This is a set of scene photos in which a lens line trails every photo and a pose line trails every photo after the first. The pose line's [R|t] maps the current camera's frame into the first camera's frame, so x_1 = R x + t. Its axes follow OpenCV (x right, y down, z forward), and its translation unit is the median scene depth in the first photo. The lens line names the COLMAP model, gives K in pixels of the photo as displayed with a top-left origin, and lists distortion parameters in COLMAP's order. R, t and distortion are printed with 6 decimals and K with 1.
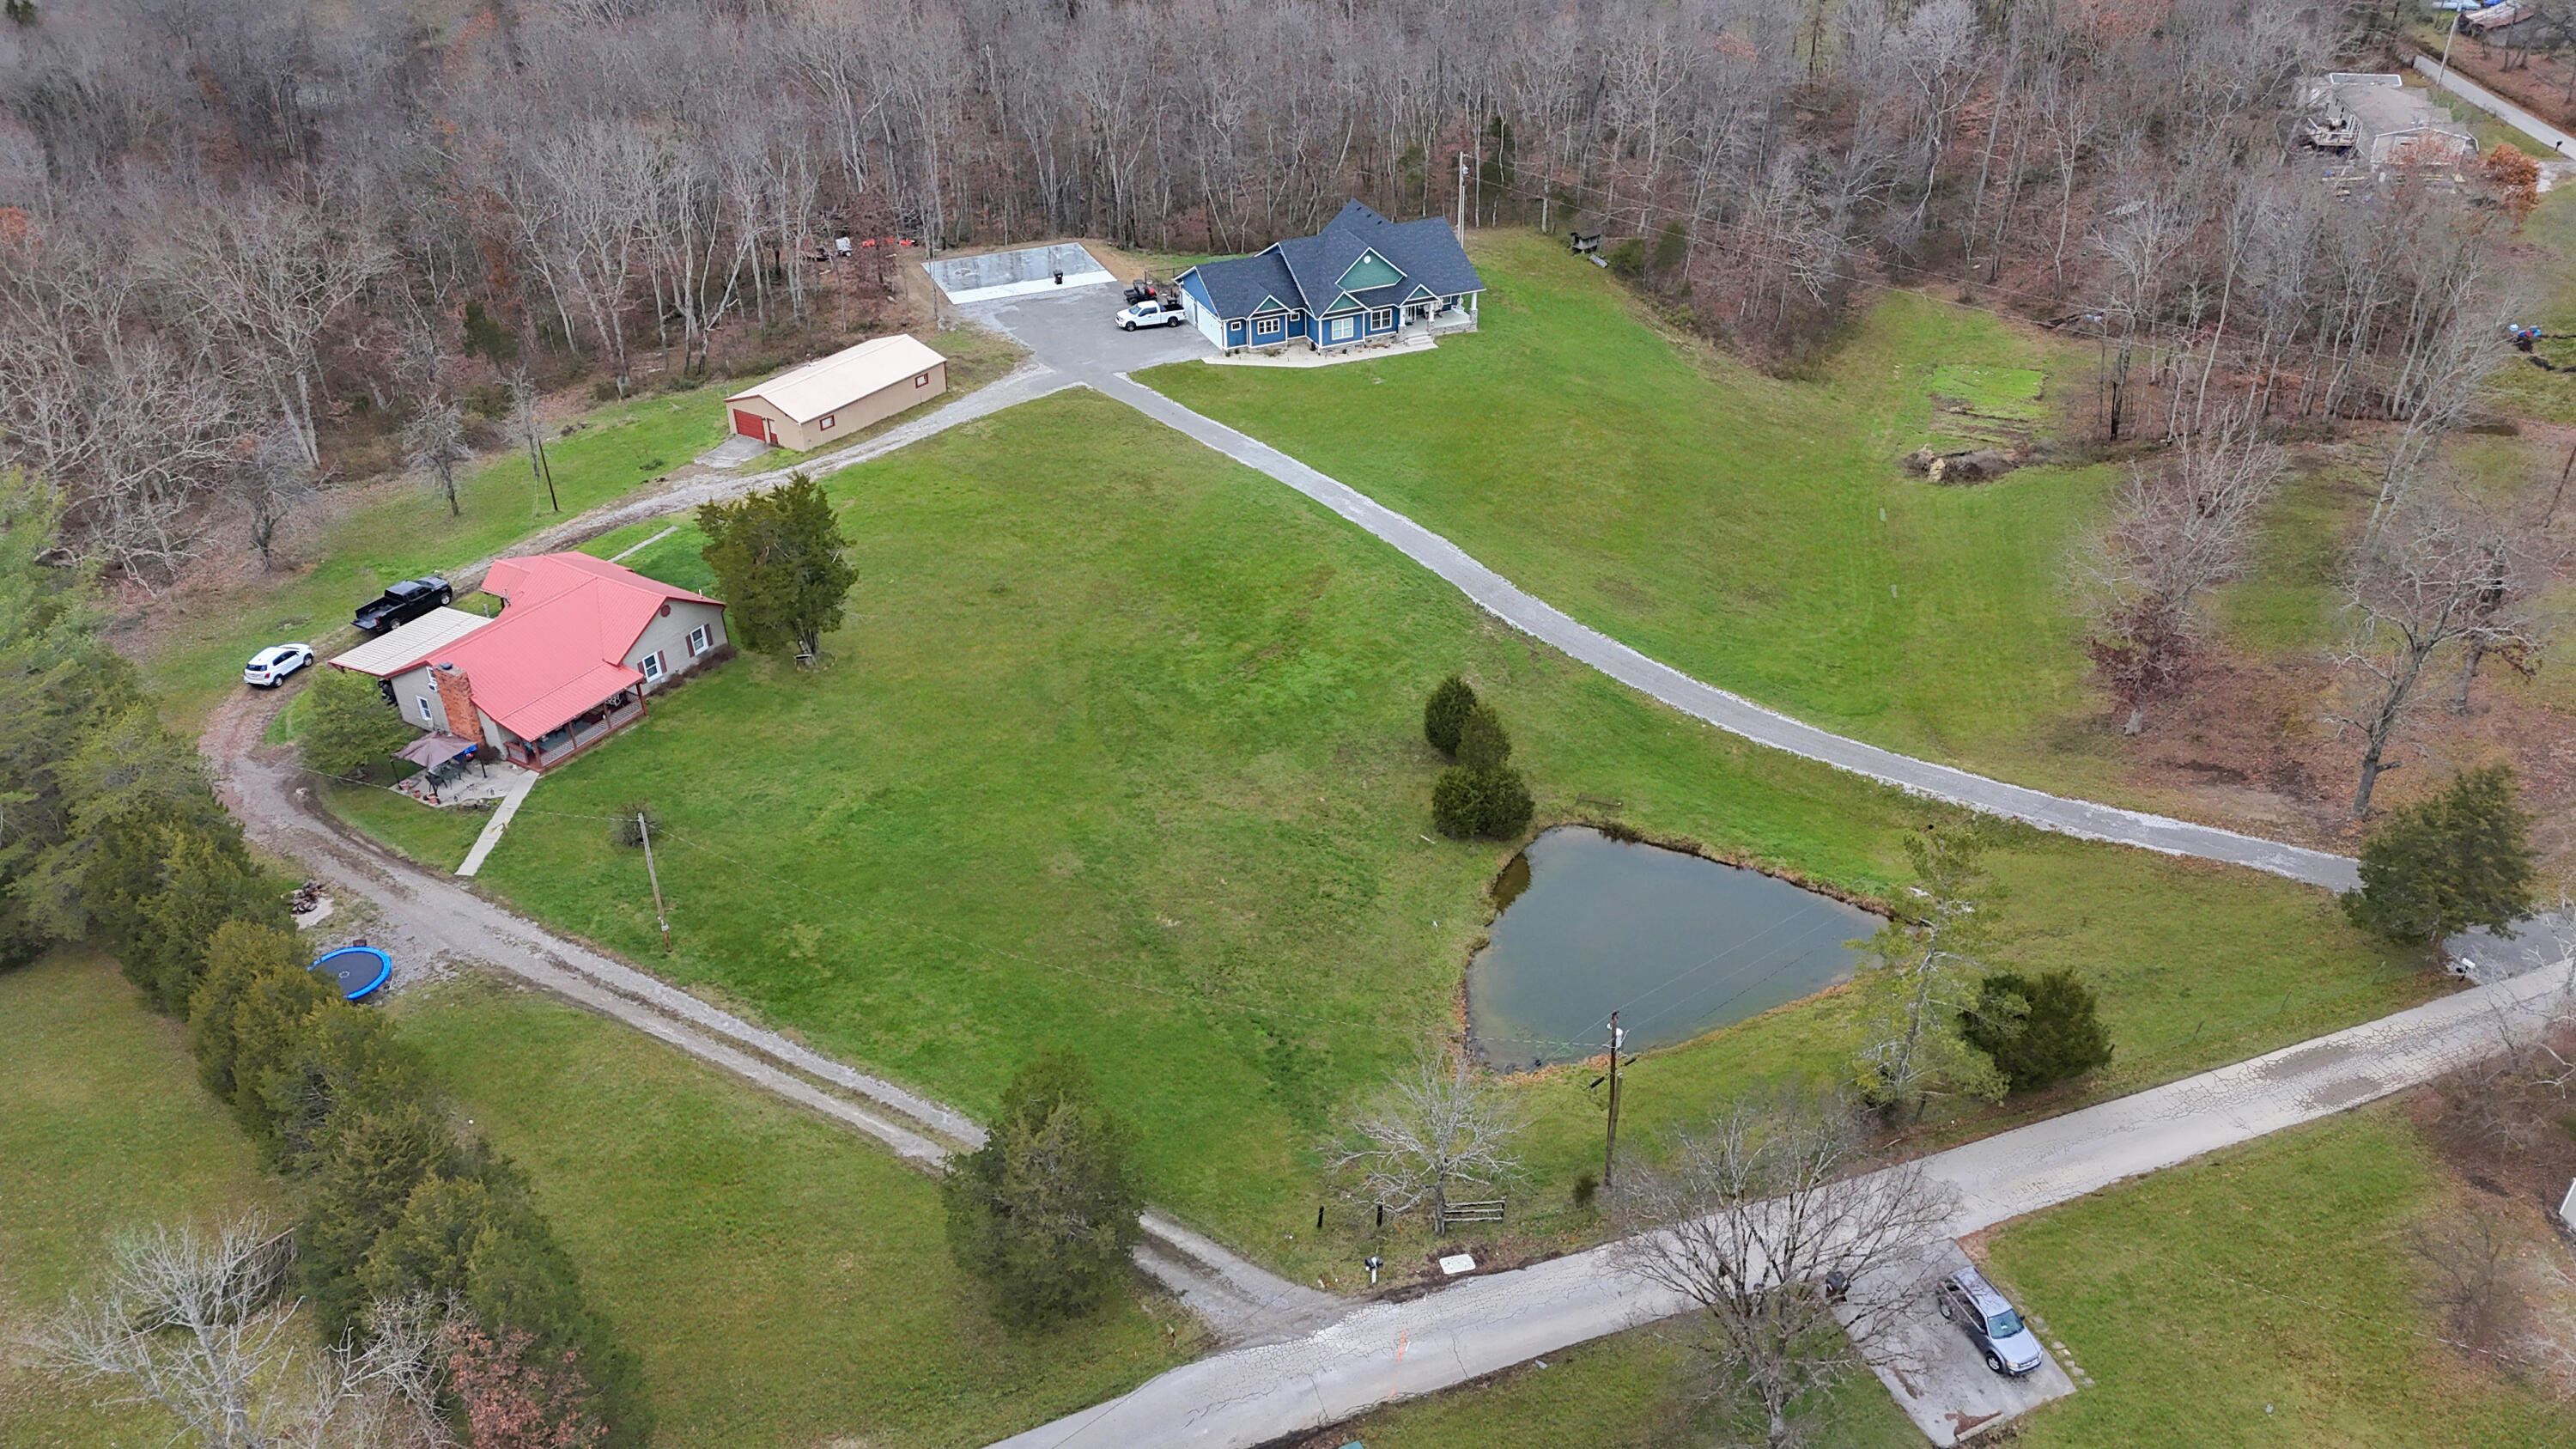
lens RADIAL K [[1769.7, 0, 1241.9], [0, 1769.7, 721.8], [0, 0, 1]] dist [0.068555, -0.114415]
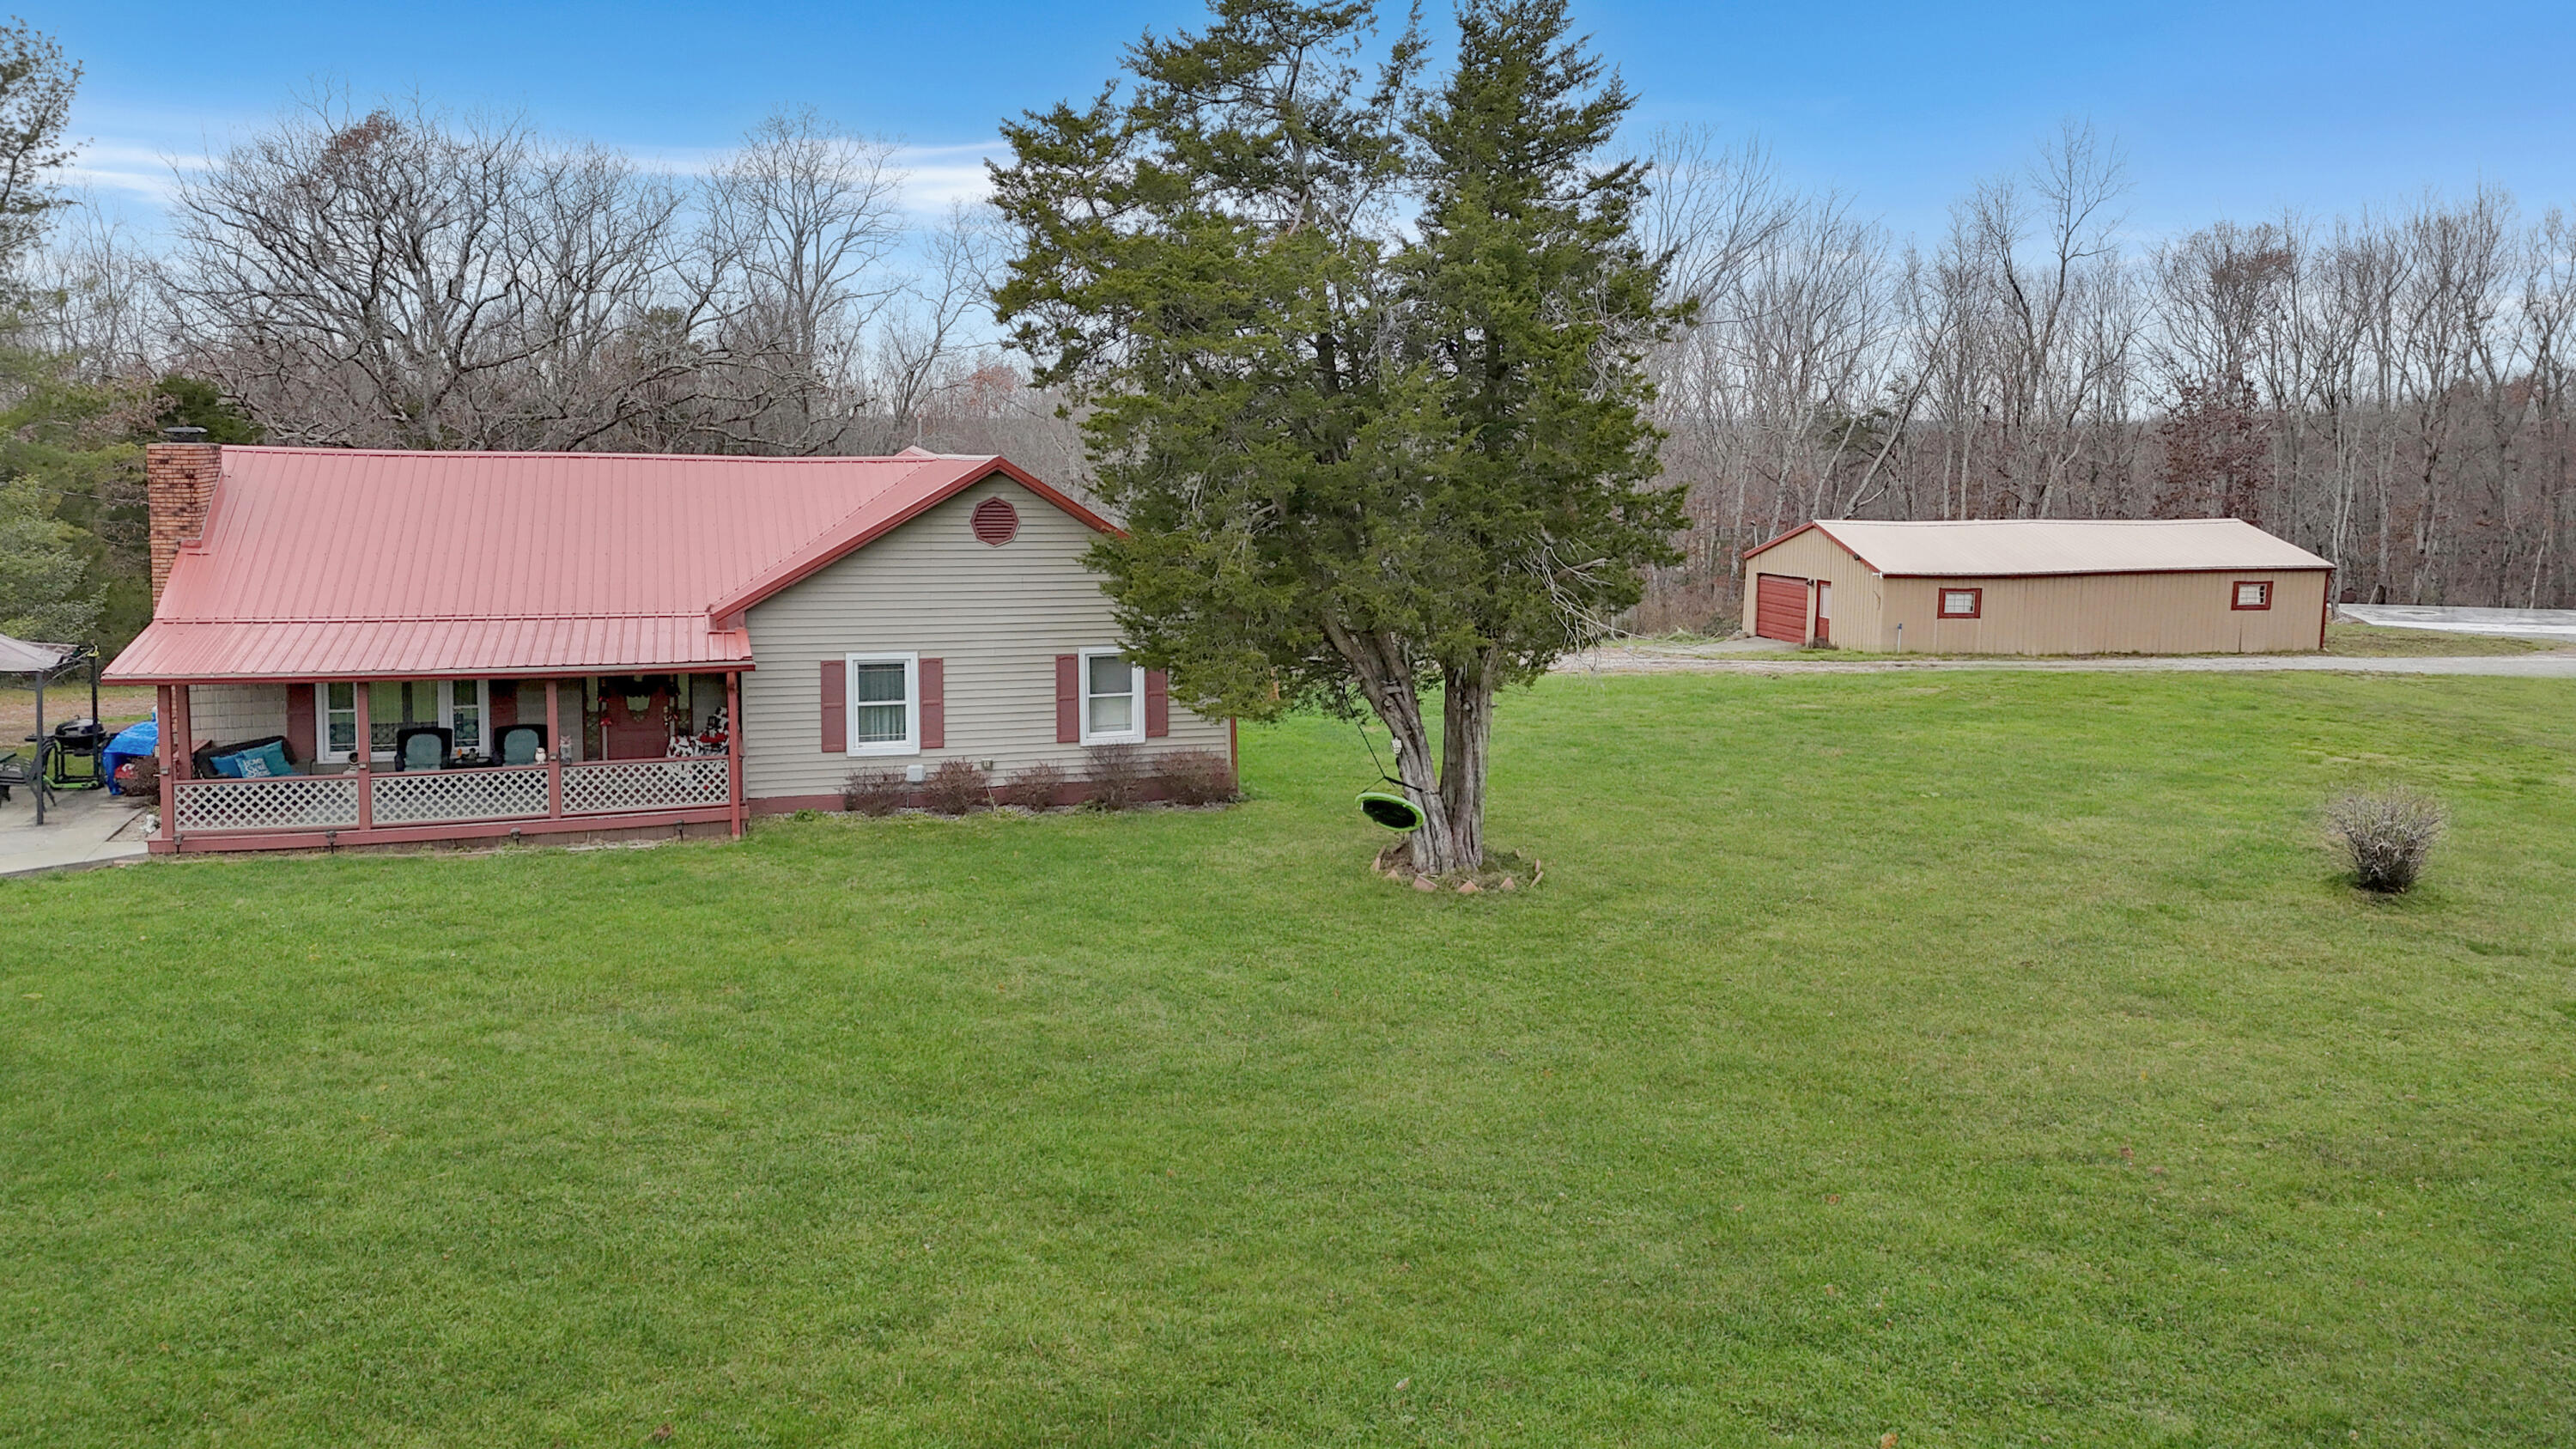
lens RADIAL K [[1943.1, 0, 1287.4], [0, 1943.1, 635.4], [0, 0, 1]] dist [0.104081, -0.166338]
pose [[0.771866, 0.098315, -0.628137, -0.097223], [-0.353130, 0.887859, -0.294966, 0.024787], [0.528698, 0.449488, 0.720027, 0.796630]]
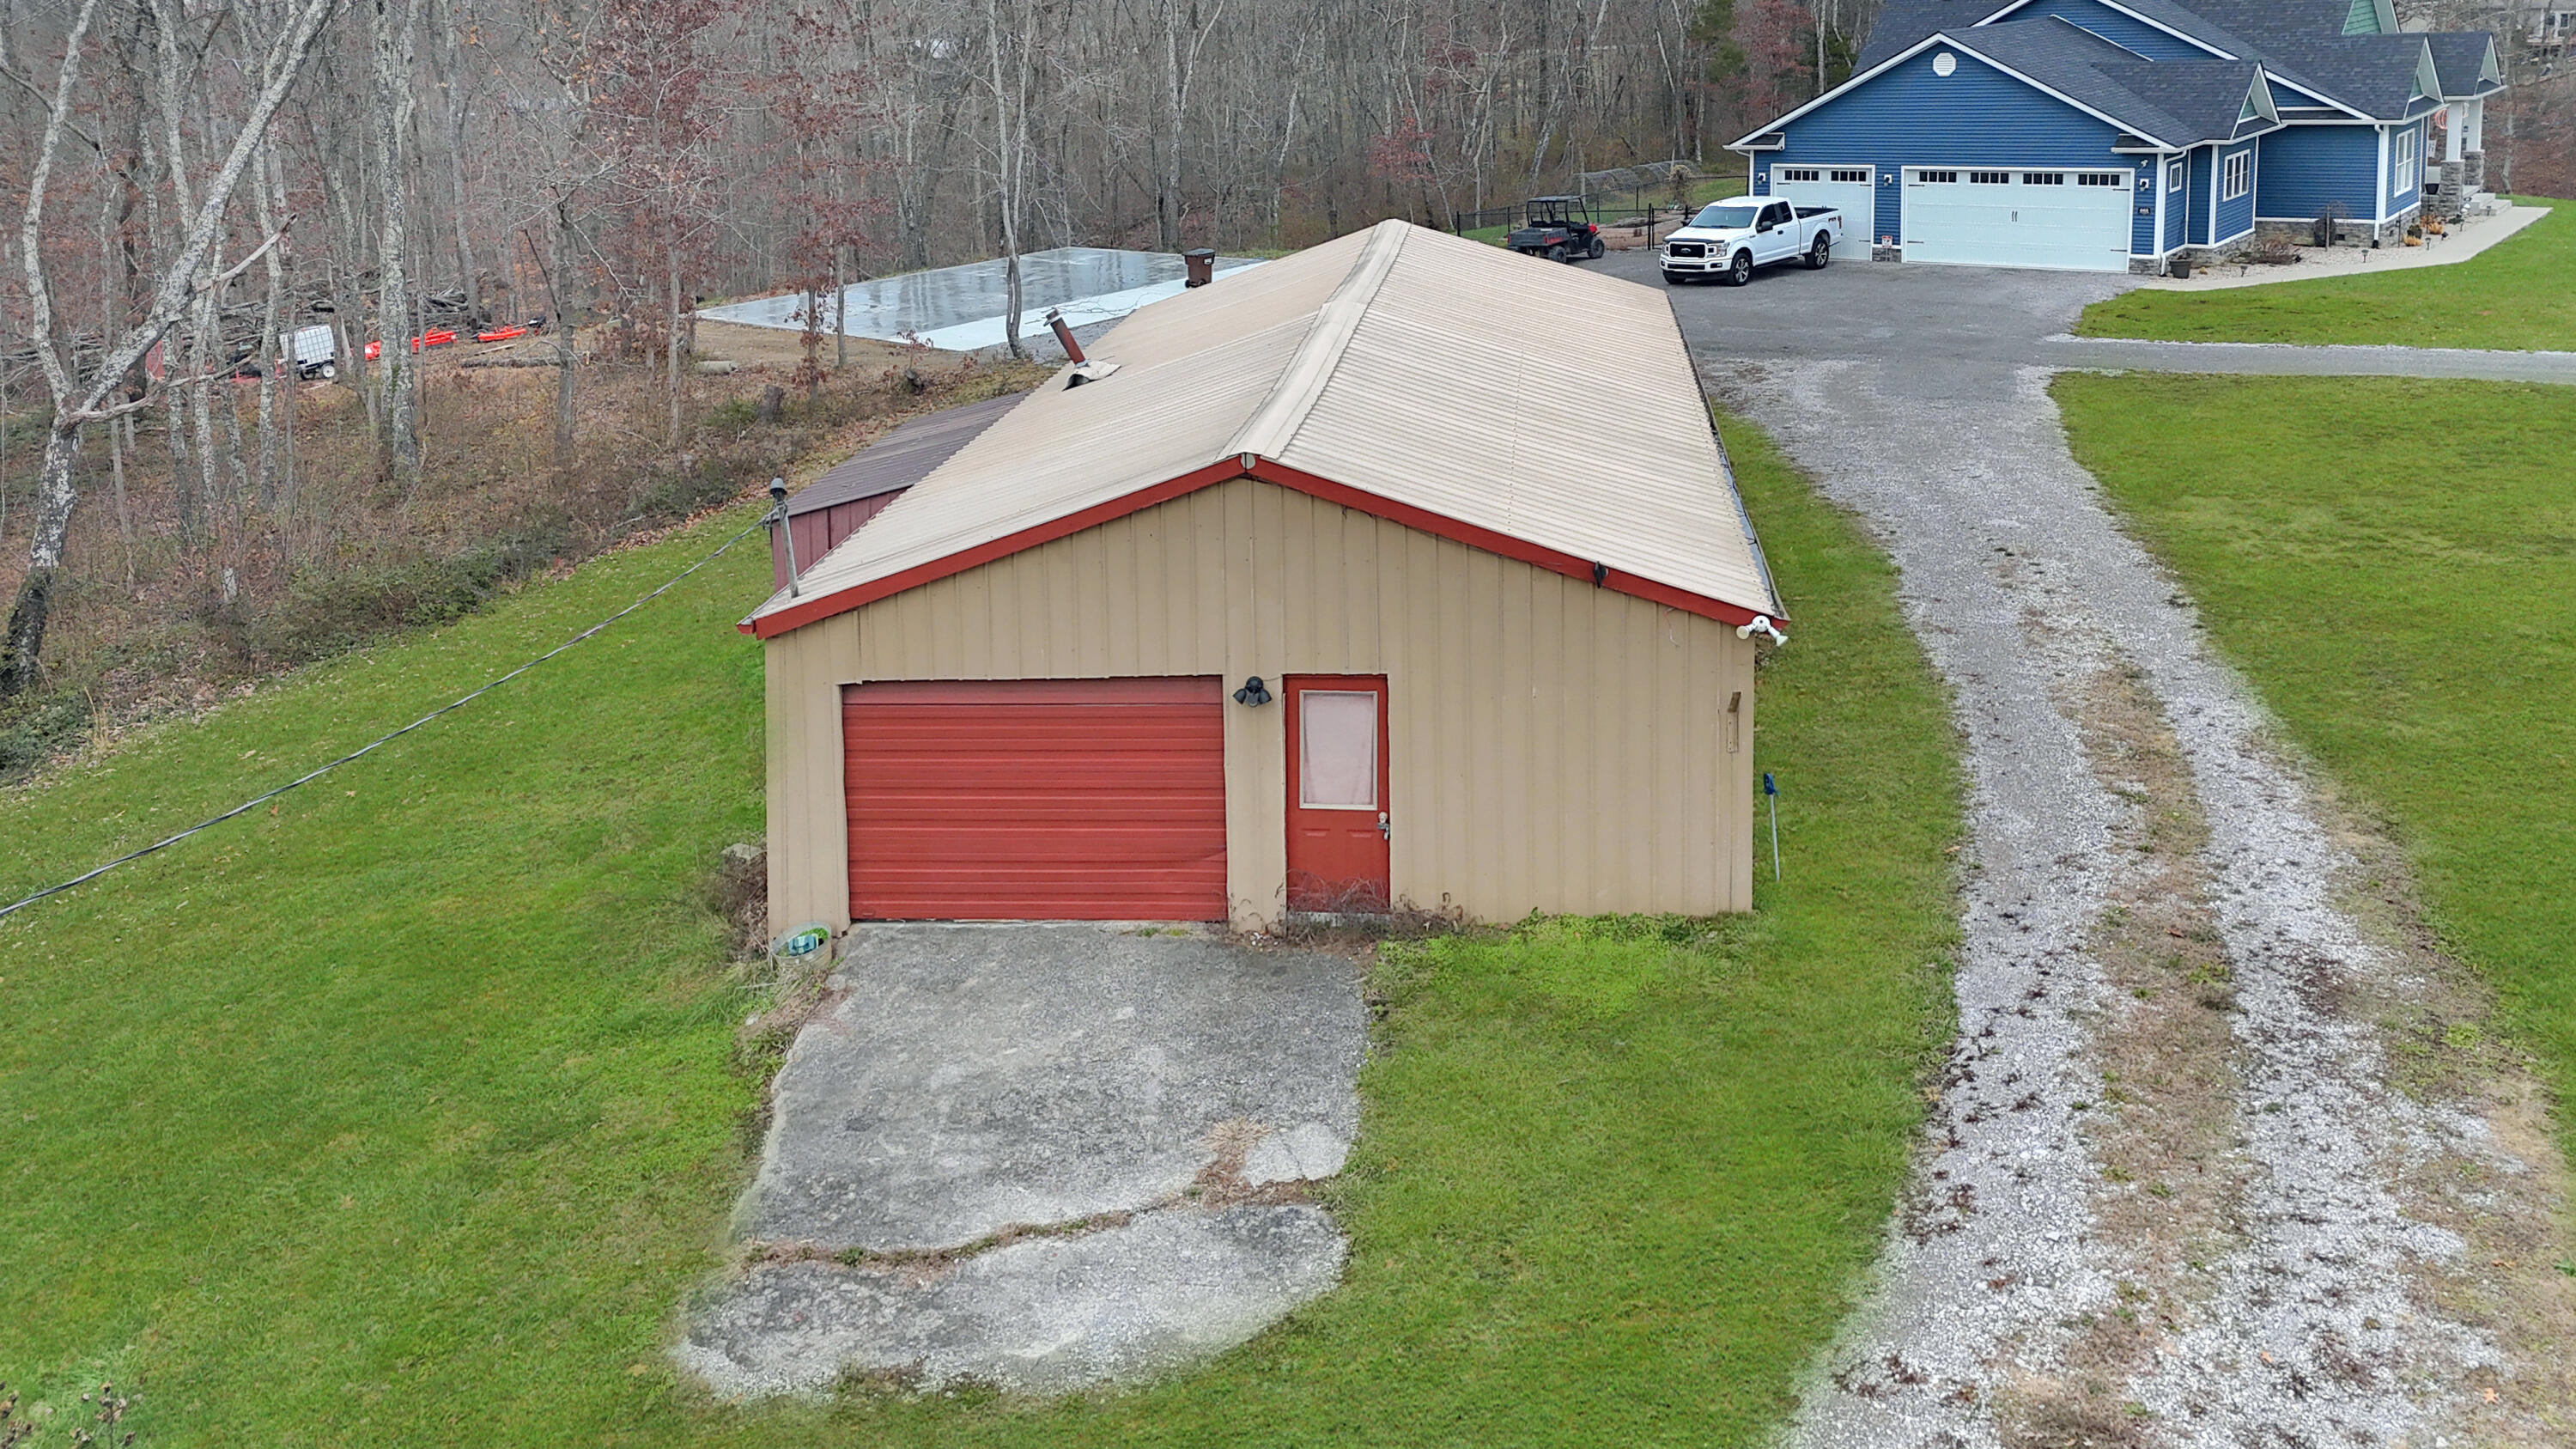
lens RADIAL K [[1943.1, 0, 1287.4], [0, 1943.1, 635.4], [0, 0, 1]] dist [0.104081, -0.166338]
pose [[0.866331, -0.168952, 0.470027, -0.413988], [0.277540, 0.945231, -0.171783, -0.199965], [-0.415261, 0.279273, 0.865774, 1.176498]]
